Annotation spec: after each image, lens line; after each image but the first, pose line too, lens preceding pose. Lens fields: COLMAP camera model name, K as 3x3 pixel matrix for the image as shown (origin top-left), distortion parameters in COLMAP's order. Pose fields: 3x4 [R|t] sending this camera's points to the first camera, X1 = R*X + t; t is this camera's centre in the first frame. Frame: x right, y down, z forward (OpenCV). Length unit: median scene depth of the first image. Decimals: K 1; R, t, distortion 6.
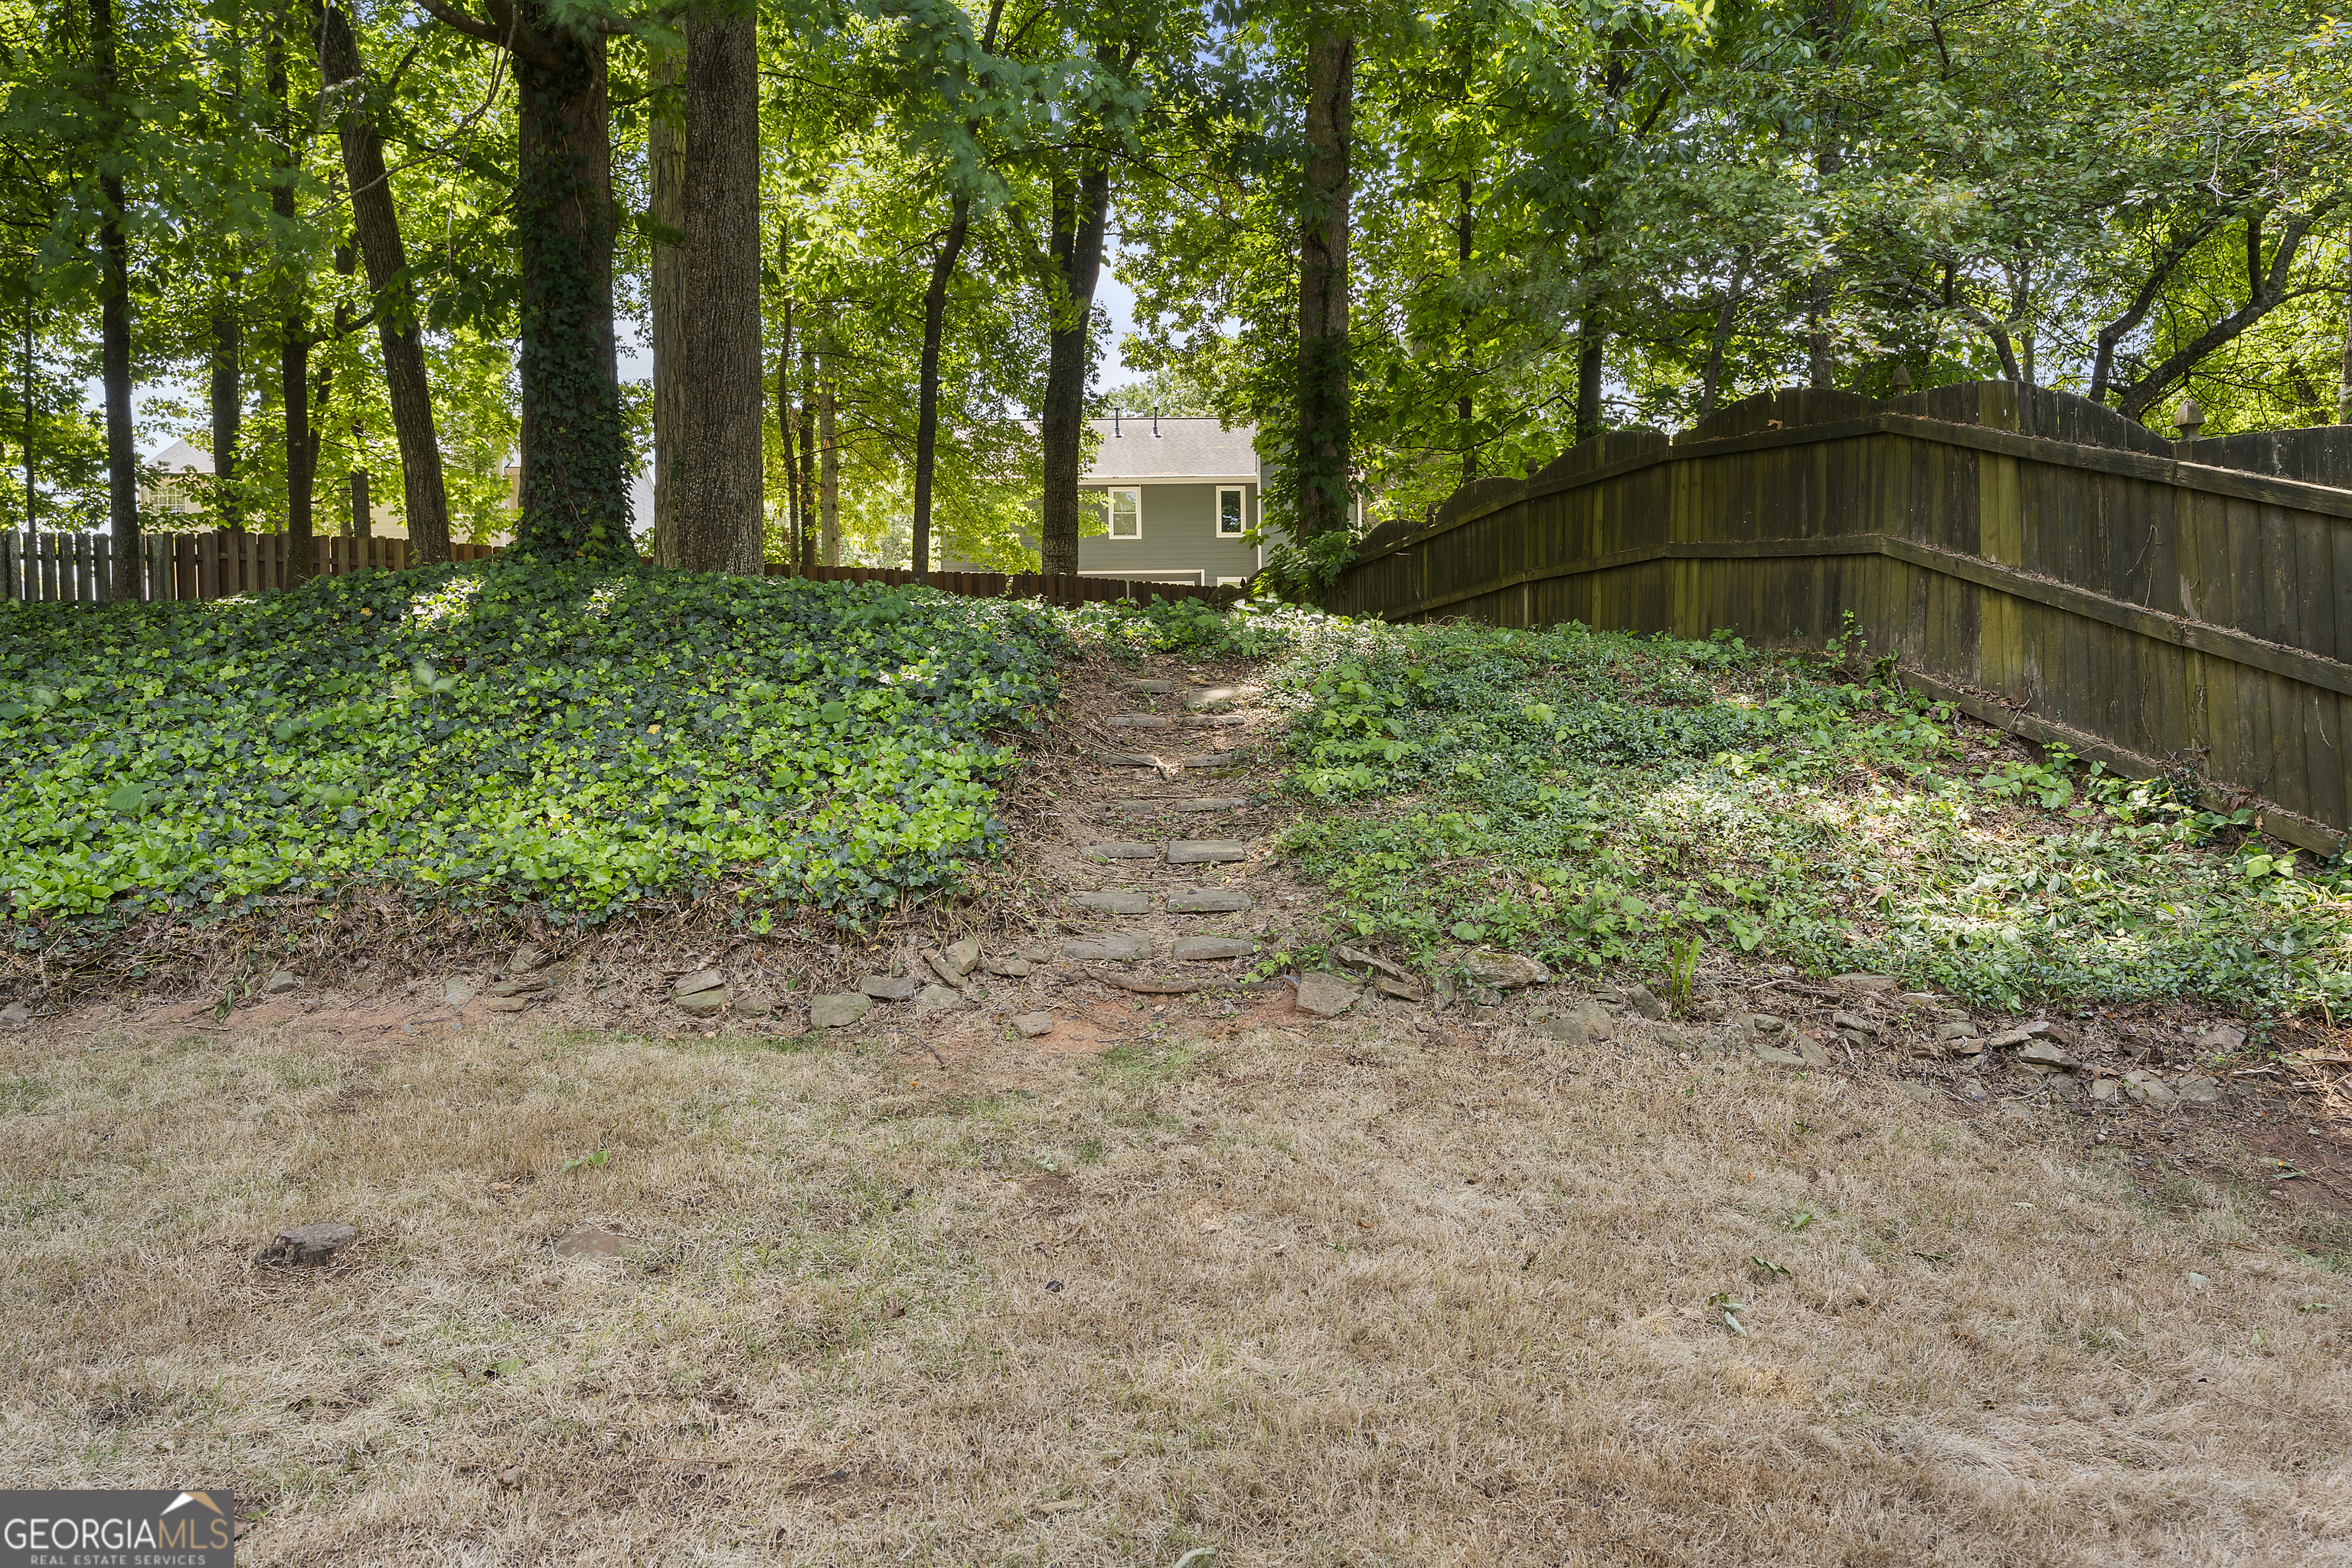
lens RADIAL K [[1681.6, 0, 1177.8], [0, 1681.6, 780.3], [0, 0, 1]] dist [0.005355, -0.000572]
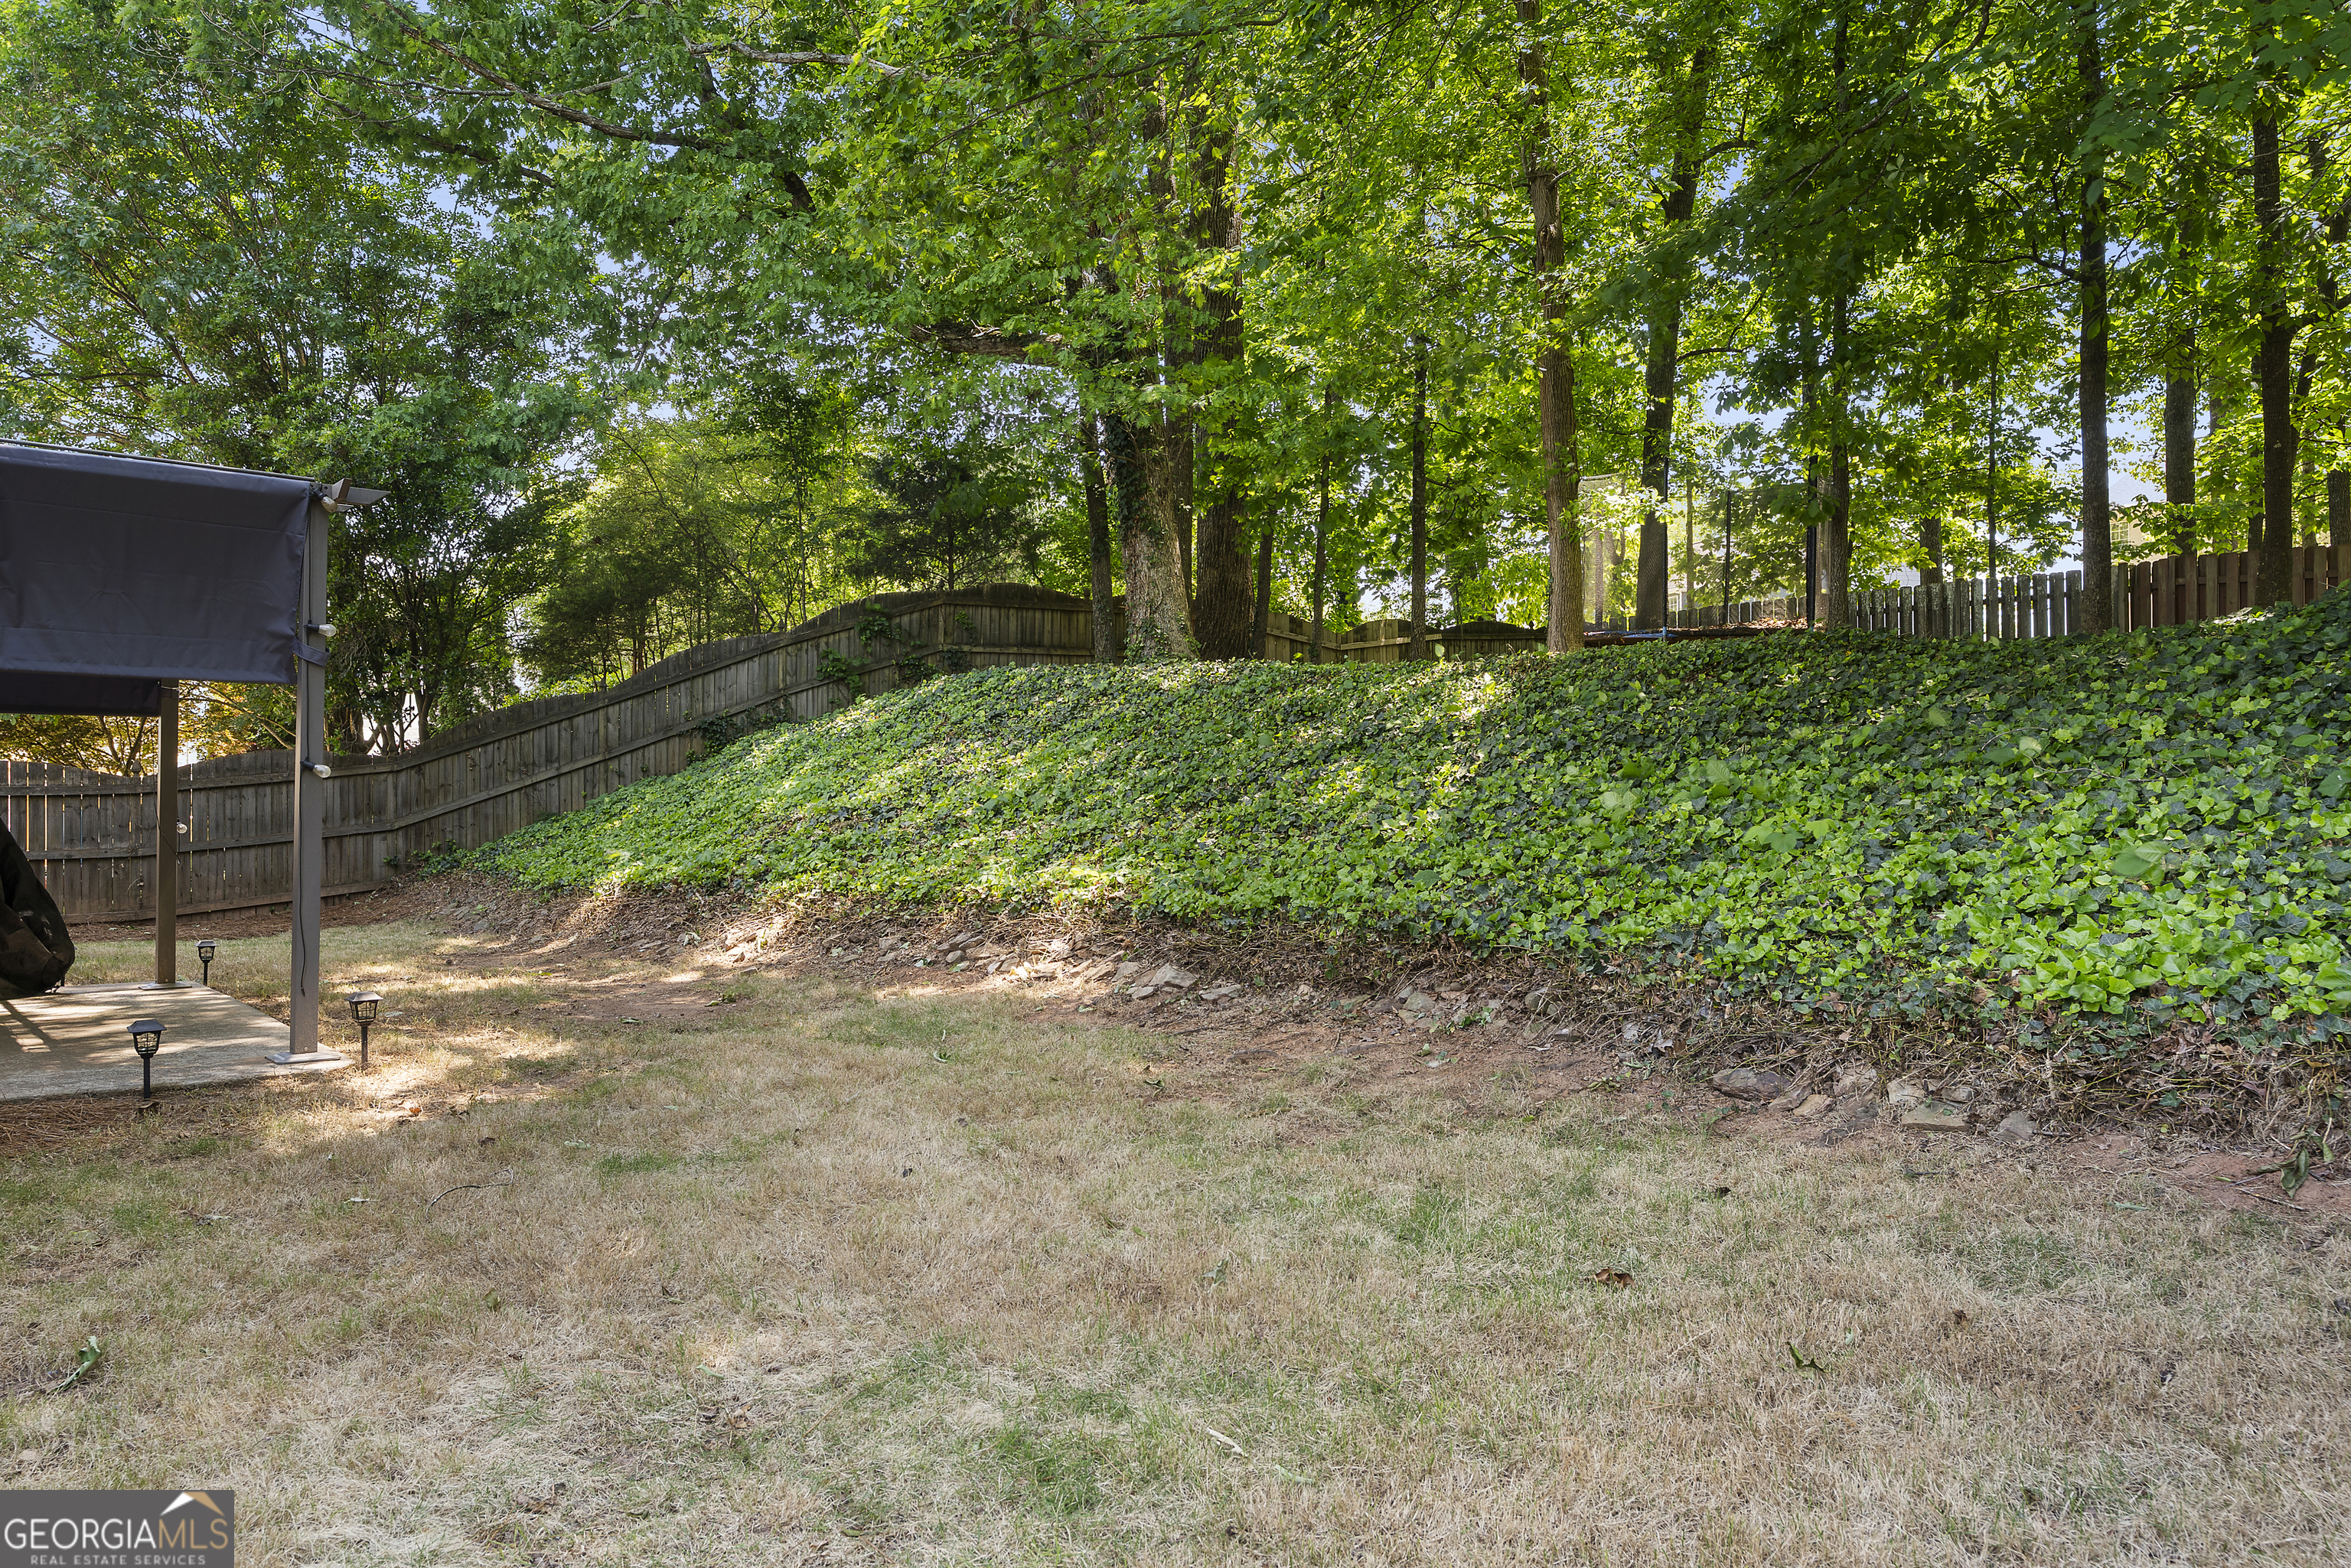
lens RADIAL K [[1617.1, 0, 1177.0], [0, 1617.1, 780.8], [0, 0, 1]] dist [-0.004850, -0.000271]
pose [[0.492289, 0.005143, -0.870416, -0.157019], [-0.020836, 0.999766, -0.005877, -0.013709], [0.870182, 0.021029, 0.492281, 0.189629]]
